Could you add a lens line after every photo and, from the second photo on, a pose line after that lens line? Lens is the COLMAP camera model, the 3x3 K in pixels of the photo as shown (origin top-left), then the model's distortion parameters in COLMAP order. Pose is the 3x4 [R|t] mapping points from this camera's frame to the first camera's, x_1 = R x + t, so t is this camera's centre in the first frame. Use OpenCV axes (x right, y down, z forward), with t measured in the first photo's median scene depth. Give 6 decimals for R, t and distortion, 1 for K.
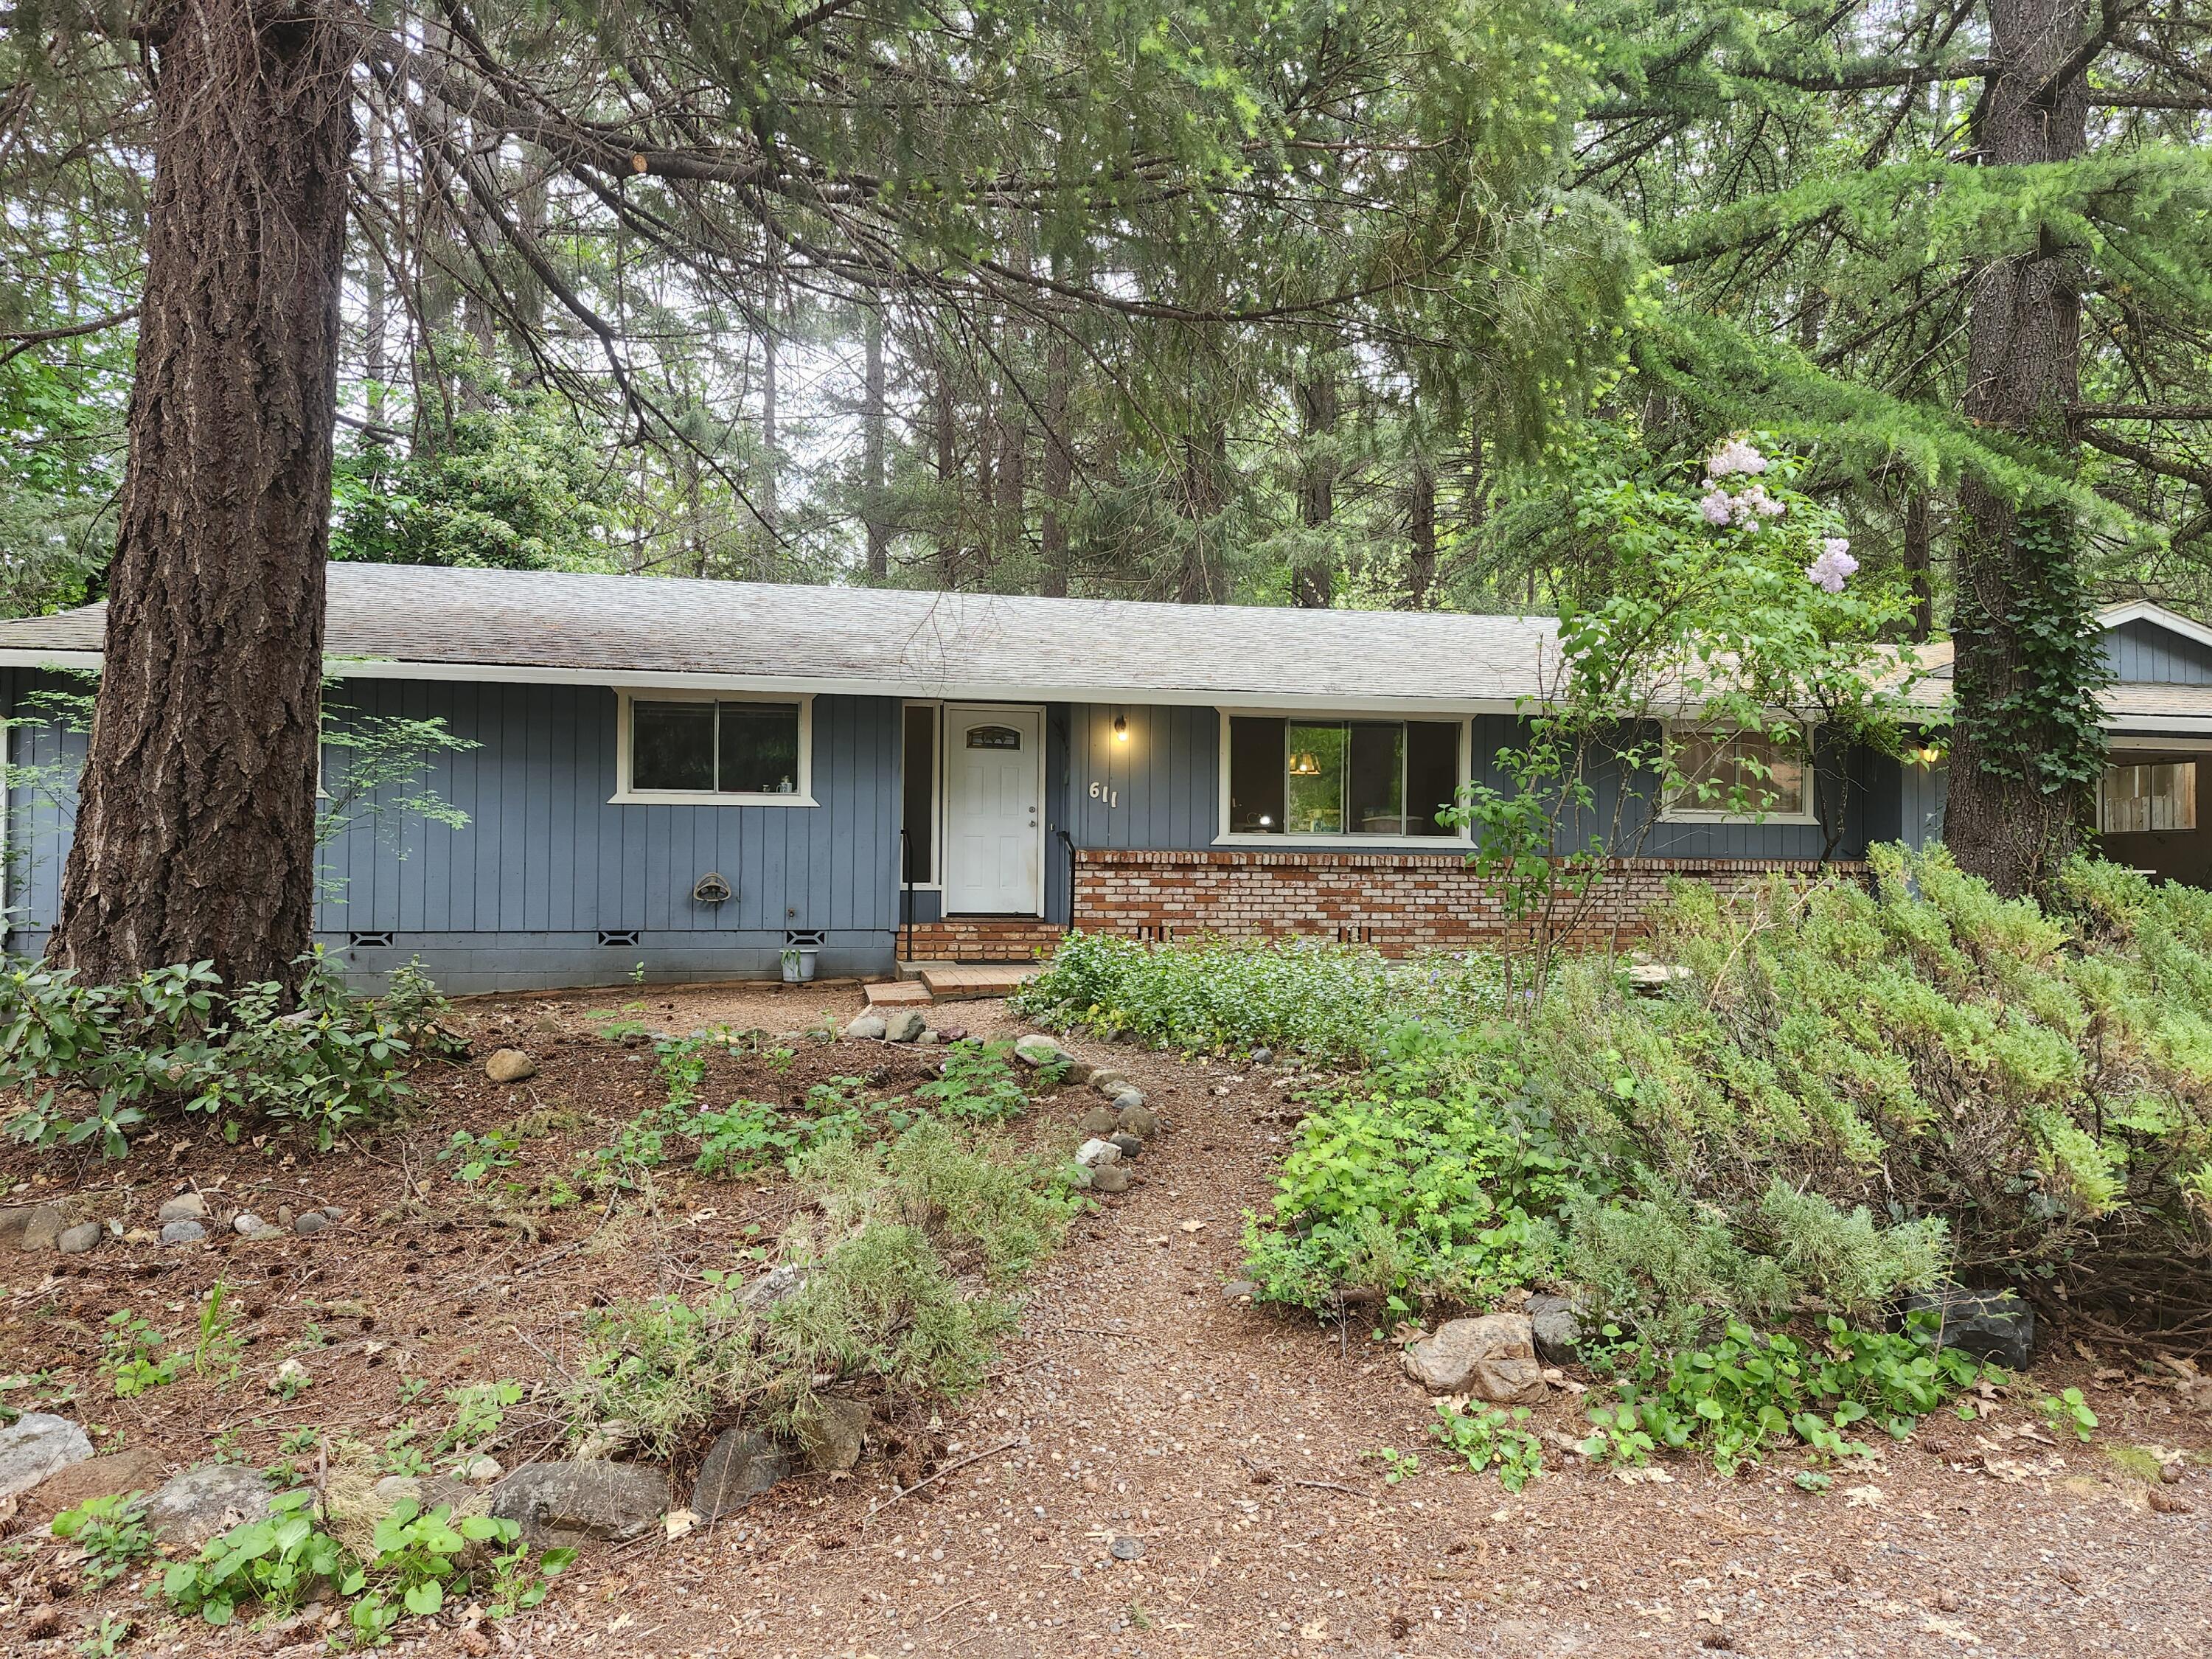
lens RADIAL K [[1457.9, 0, 1120.2], [0, 1457.9, 824.3], [0, 0, 1]] dist [0.121662, -0.139616]
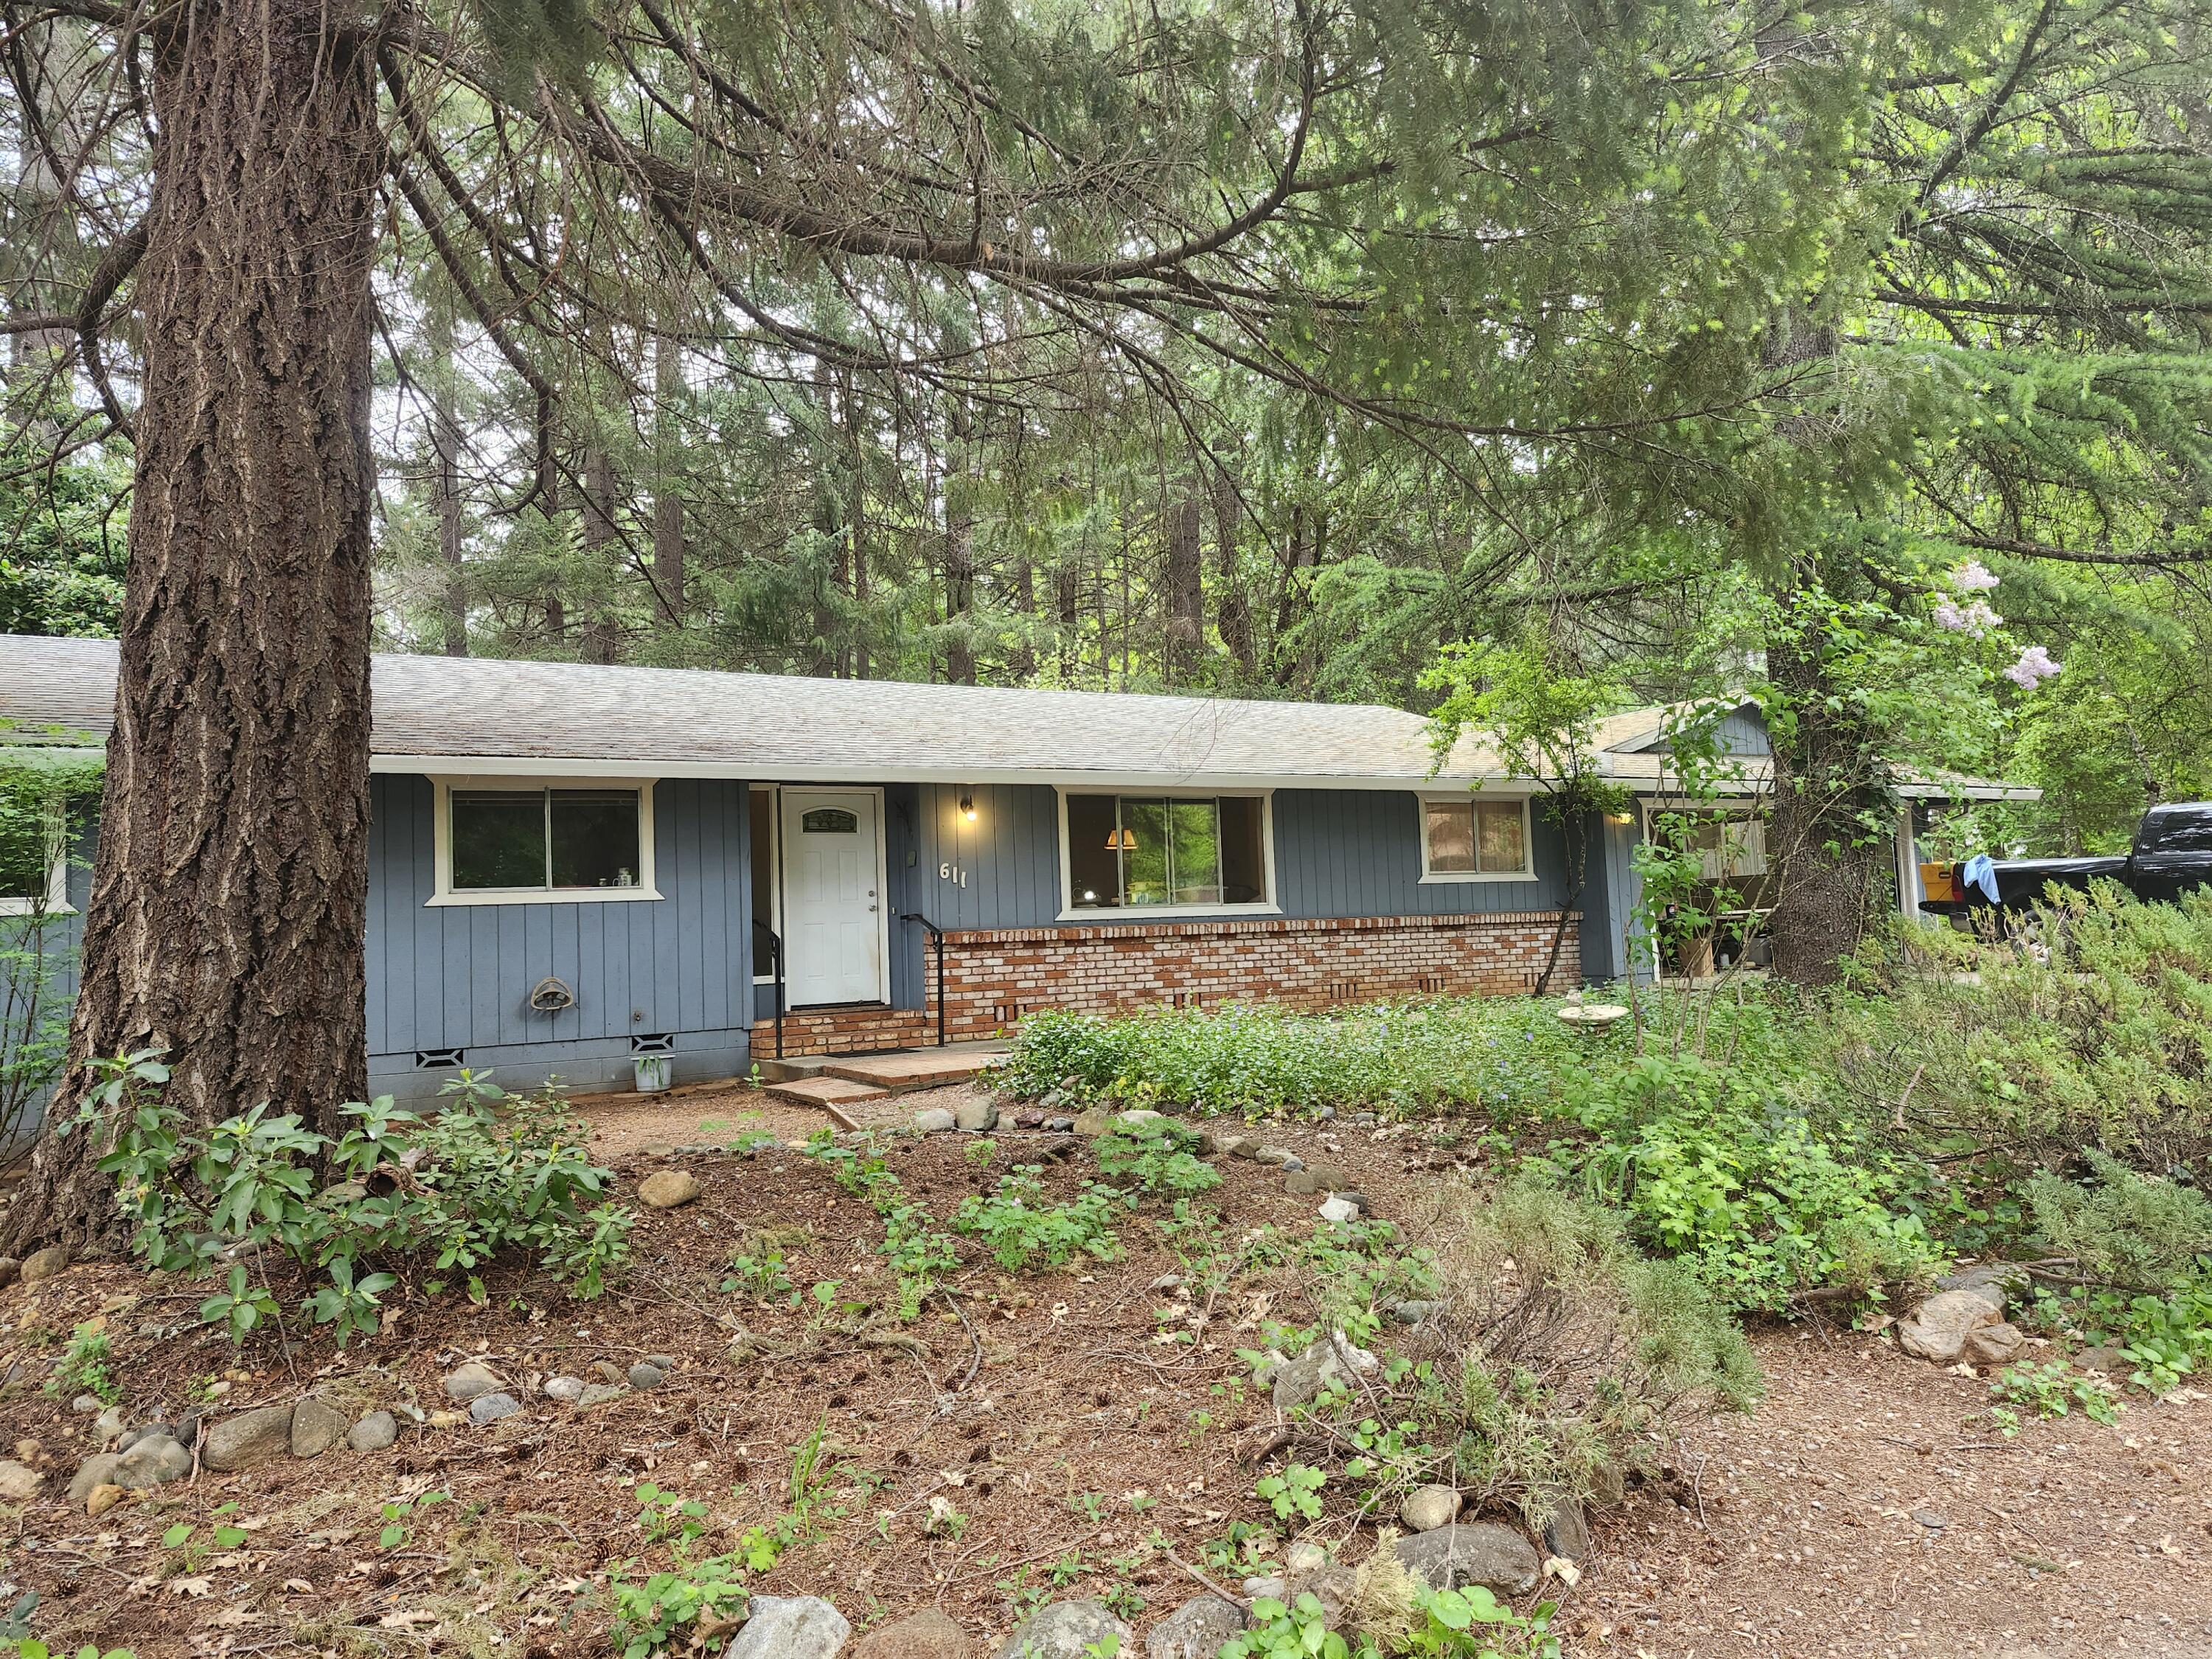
lens RADIAL K [[1457.9, 0, 1120.2], [0, 1457.9, 824.3], [0, 0, 1]] dist [0.121662, -0.139616]
pose [[0.949182, -0.025580, 0.313686, -0.216868], [0.042610, 0.997959, -0.047554, -0.002870], [-0.311829, 0.058503, 0.948335, 0.019222]]
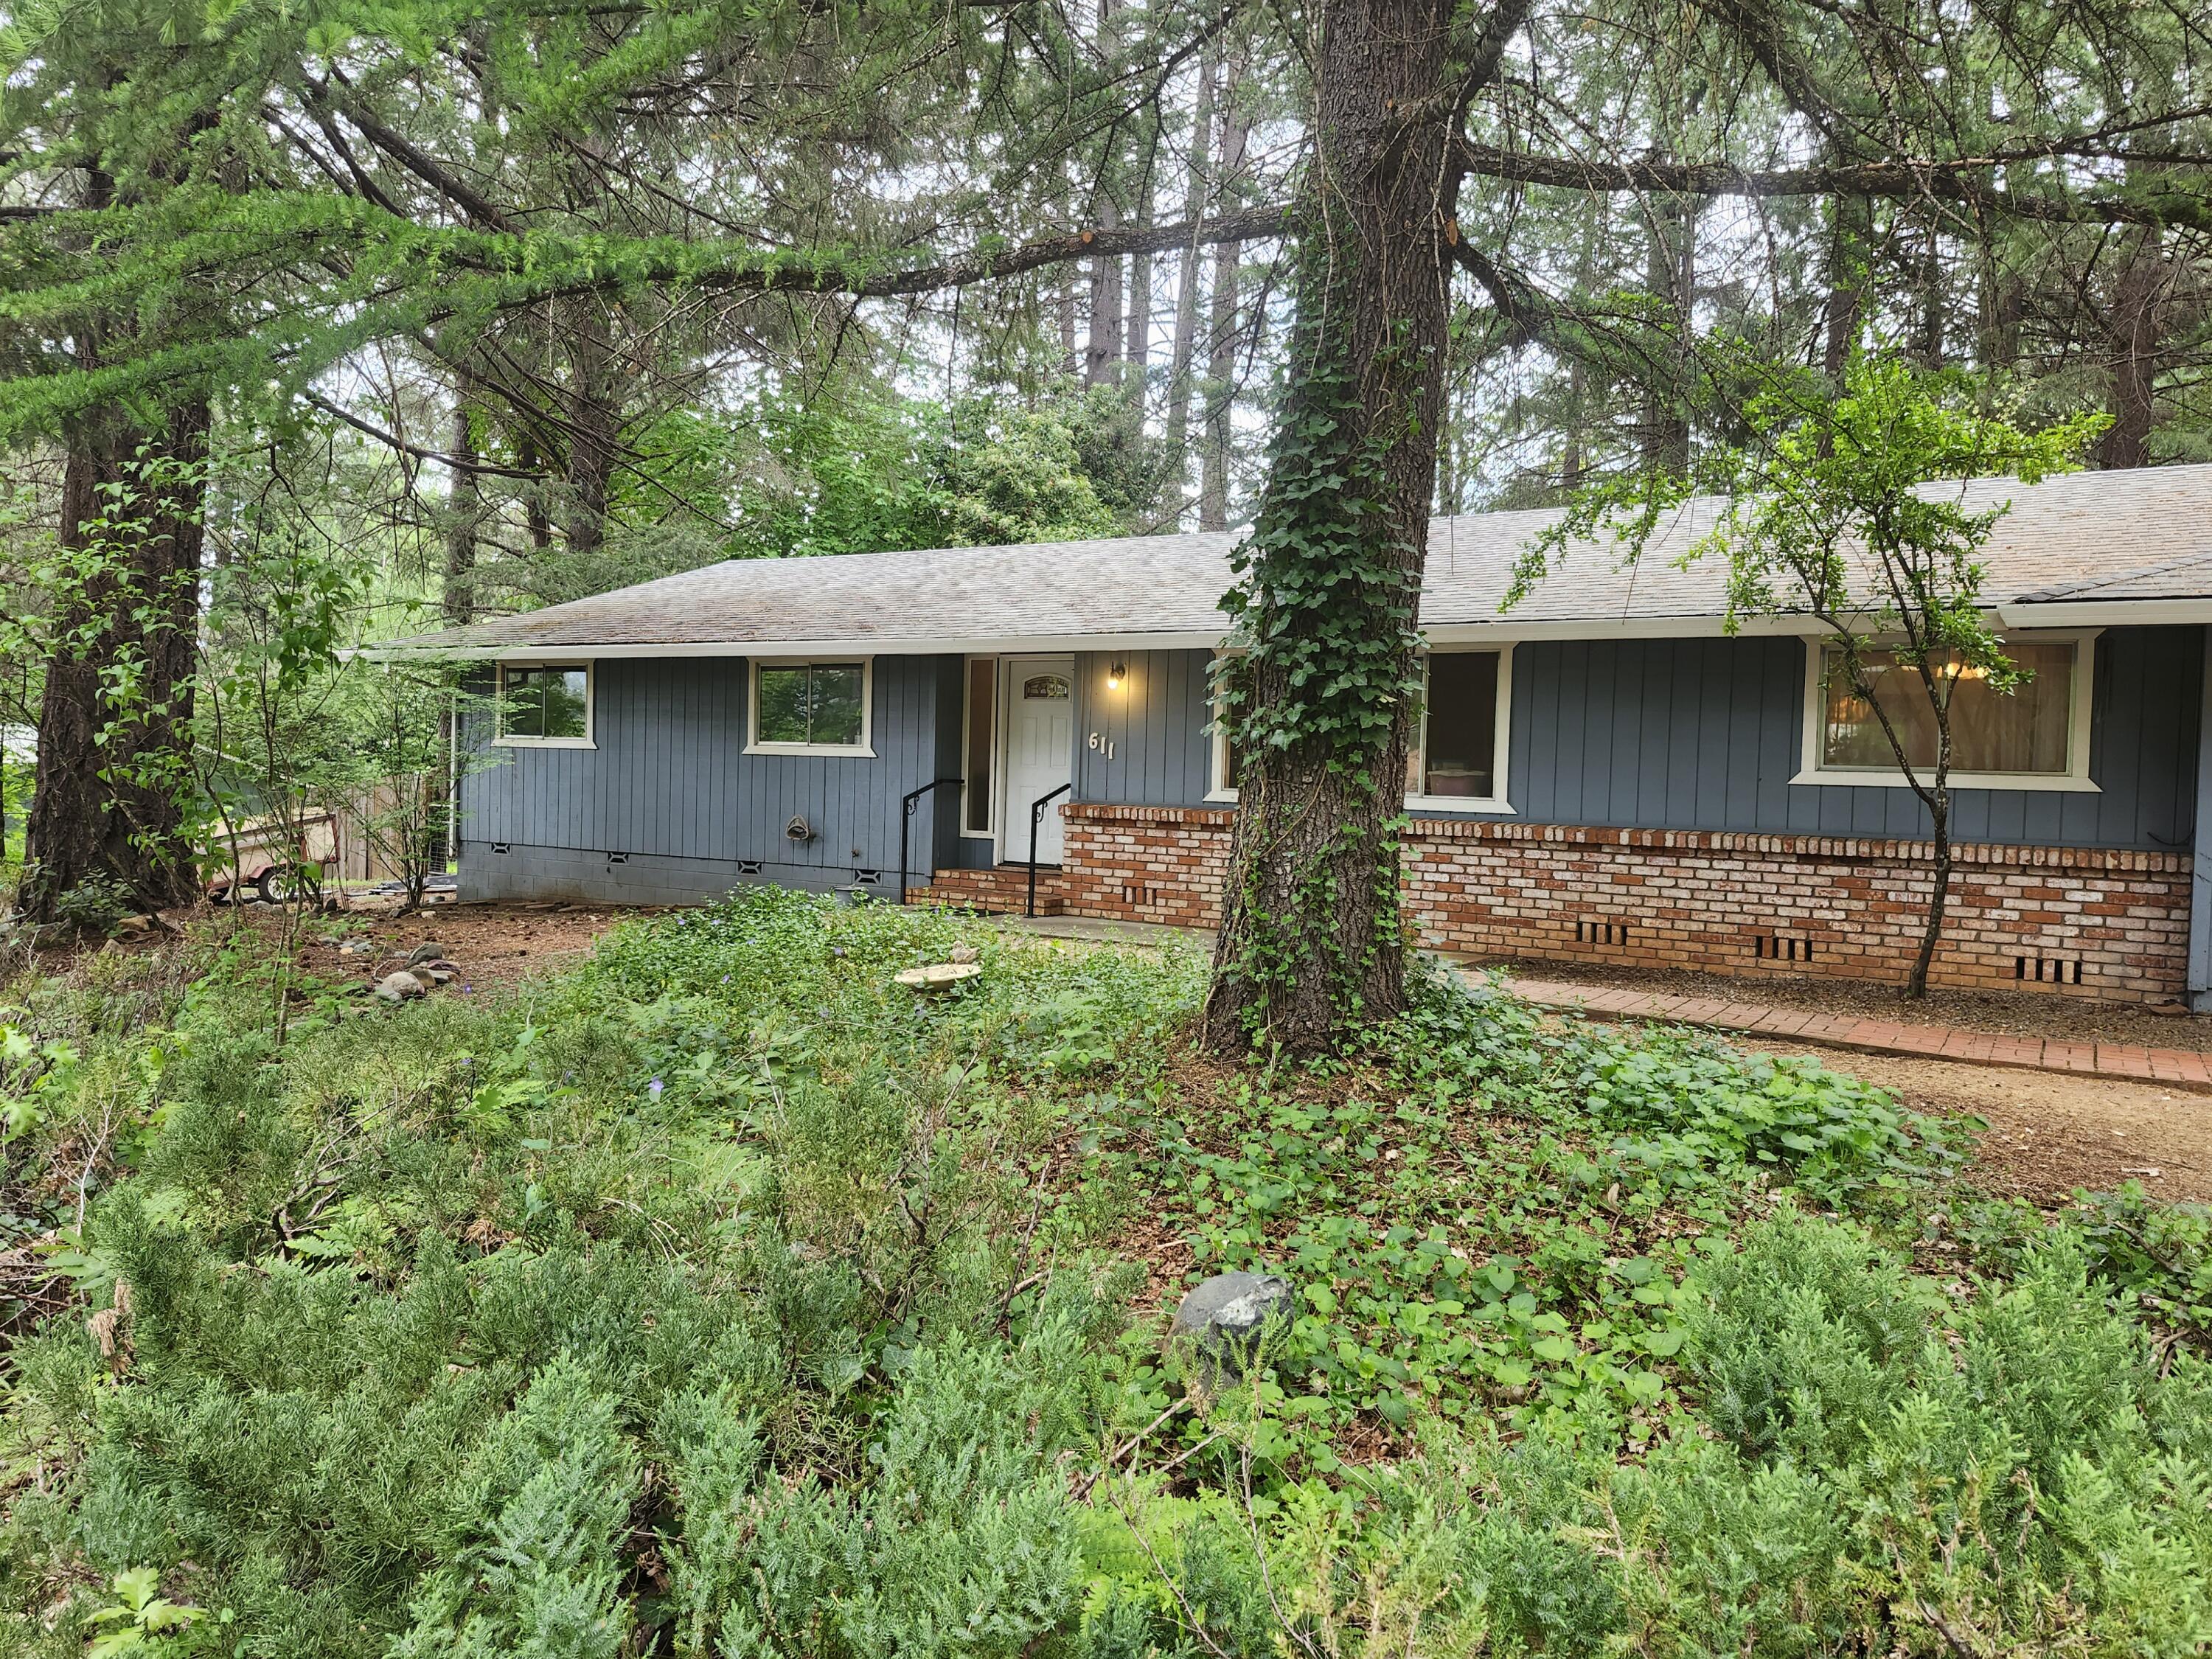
lens RADIAL K [[1457.9, 0, 1120.2], [0, 1457.9, 824.3], [0, 0, 1]] dist [0.121662, -0.139616]
pose [[0.745431, 0.035811, -0.665620, 0.638641], [-0.003463, 0.998750, 0.049855, -0.016761], [0.666573, -0.034859, 0.744624, 0.301257]]
